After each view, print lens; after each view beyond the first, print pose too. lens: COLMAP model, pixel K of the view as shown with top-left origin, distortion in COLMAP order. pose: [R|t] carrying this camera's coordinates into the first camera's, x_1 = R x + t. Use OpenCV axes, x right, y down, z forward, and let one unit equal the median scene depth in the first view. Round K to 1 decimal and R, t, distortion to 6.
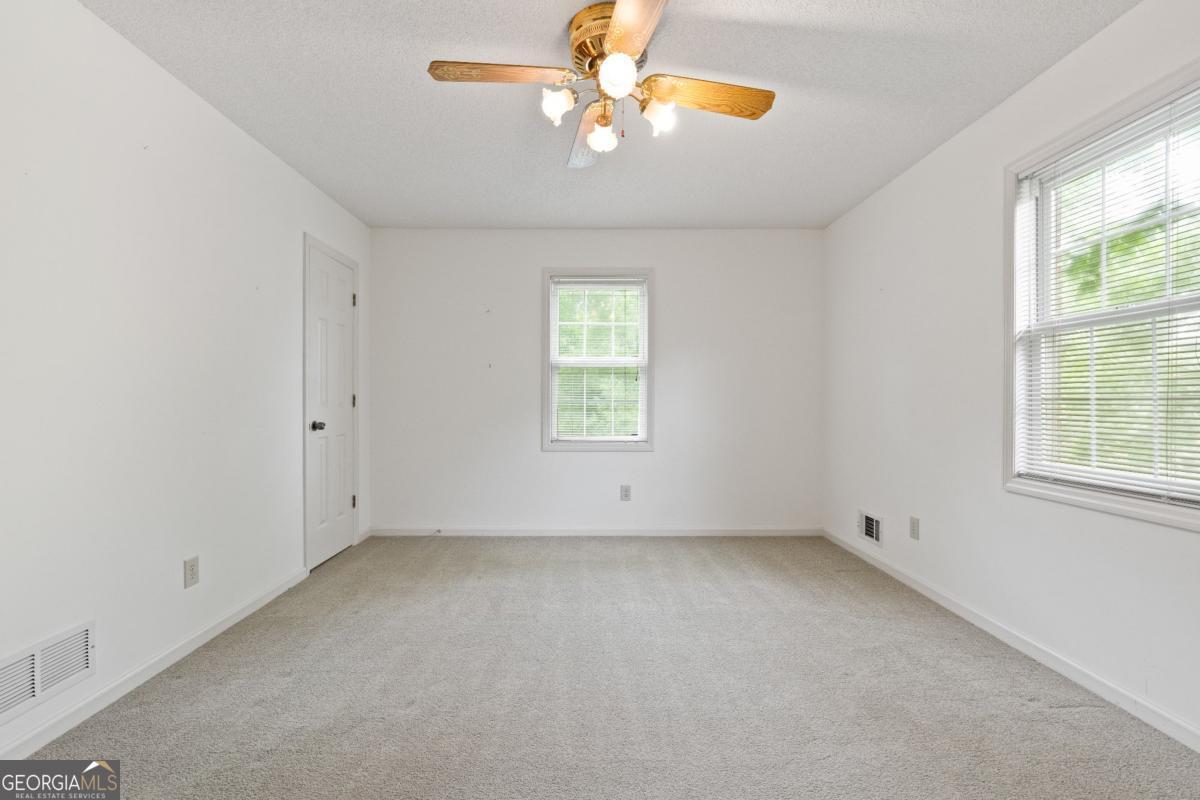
lens RADIAL K [[514.8, 0, 600.0], [0, 514.8, 400.0], [0, 0, 1]] dist [0.000553, -0.000054]
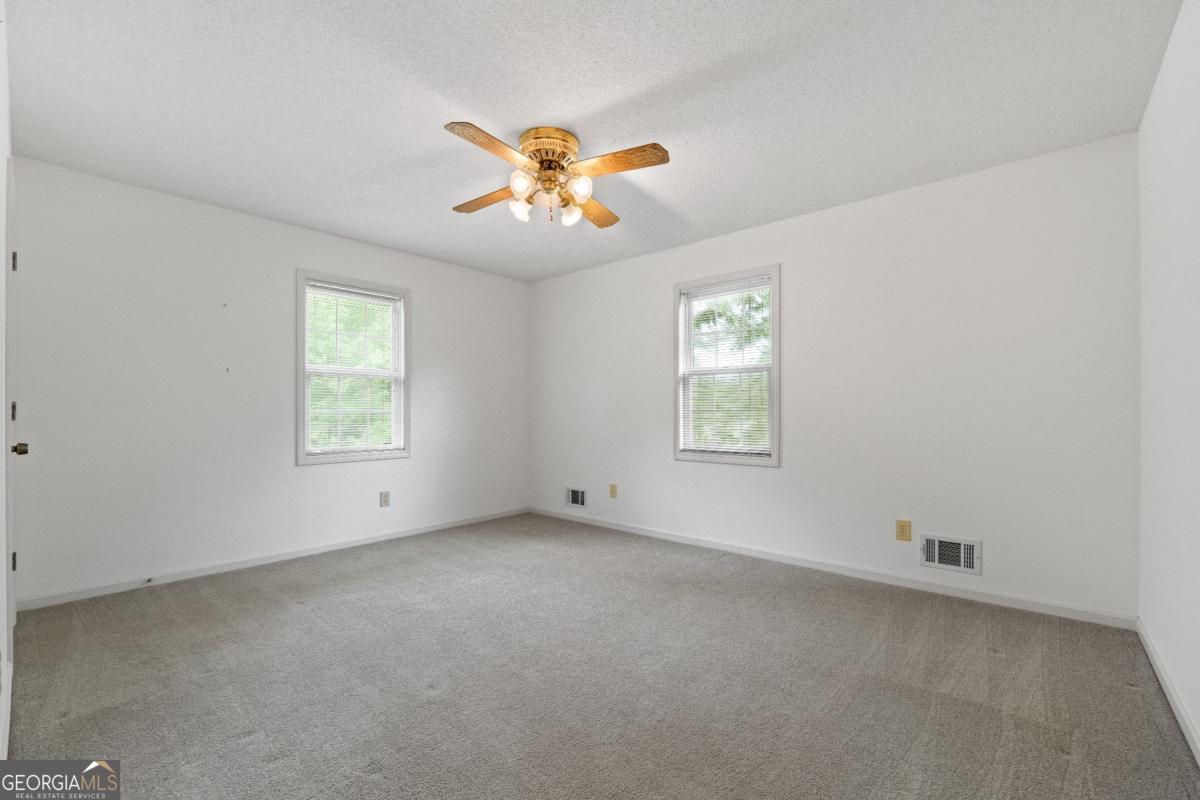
lens RADIAL K [[499.6, 0, 579.3], [0, 499.6, 405.1], [0, 0, 1]] dist [0.000227, 0.000010]
pose [[0.681046, 0.008971, 0.732185, -0.489418], [-0.001100, 0.999936, -0.011228, 0.000216], [-0.732239, 0.006841, 0.681013, 0.019600]]
